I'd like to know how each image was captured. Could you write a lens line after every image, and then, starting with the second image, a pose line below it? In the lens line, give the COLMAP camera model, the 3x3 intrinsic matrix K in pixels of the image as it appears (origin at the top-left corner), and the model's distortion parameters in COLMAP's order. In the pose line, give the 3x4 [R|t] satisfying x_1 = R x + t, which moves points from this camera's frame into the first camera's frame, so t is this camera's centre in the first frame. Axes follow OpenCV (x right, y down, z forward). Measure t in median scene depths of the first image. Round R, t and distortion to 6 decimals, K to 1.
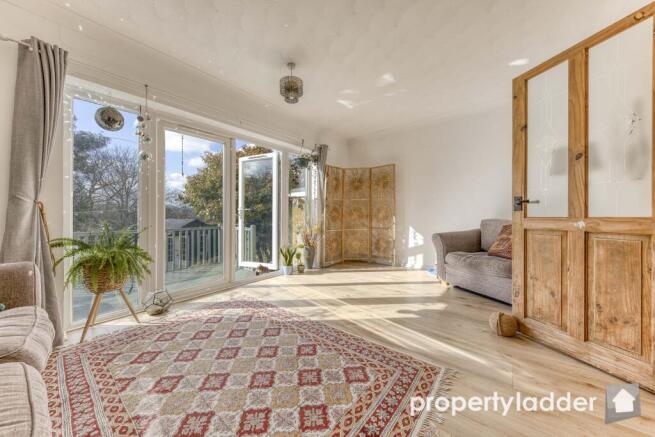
lens RADIAL K [[229.4, 0, 316.3], [0, 229.4, 215.9], [0, 0, 1]] dist [0.001550, -0.003062]
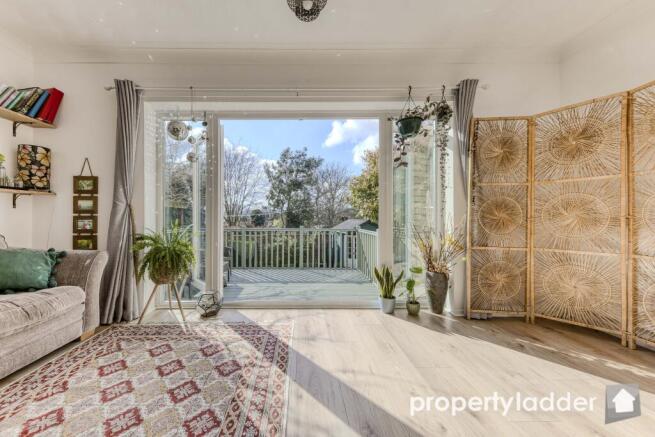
lens RADIAL K [[229.4, 0, 314.6], [0, 229.4, 213.4], [0, 0, 1]] dist [0.001550, -0.003062]
pose [[0.650836, -0.004546, -0.759204, 0.324259], [-0.007439, 0.999896, -0.012364, -0.004019], [0.759182, 0.013695, 0.650735, 0.652845]]
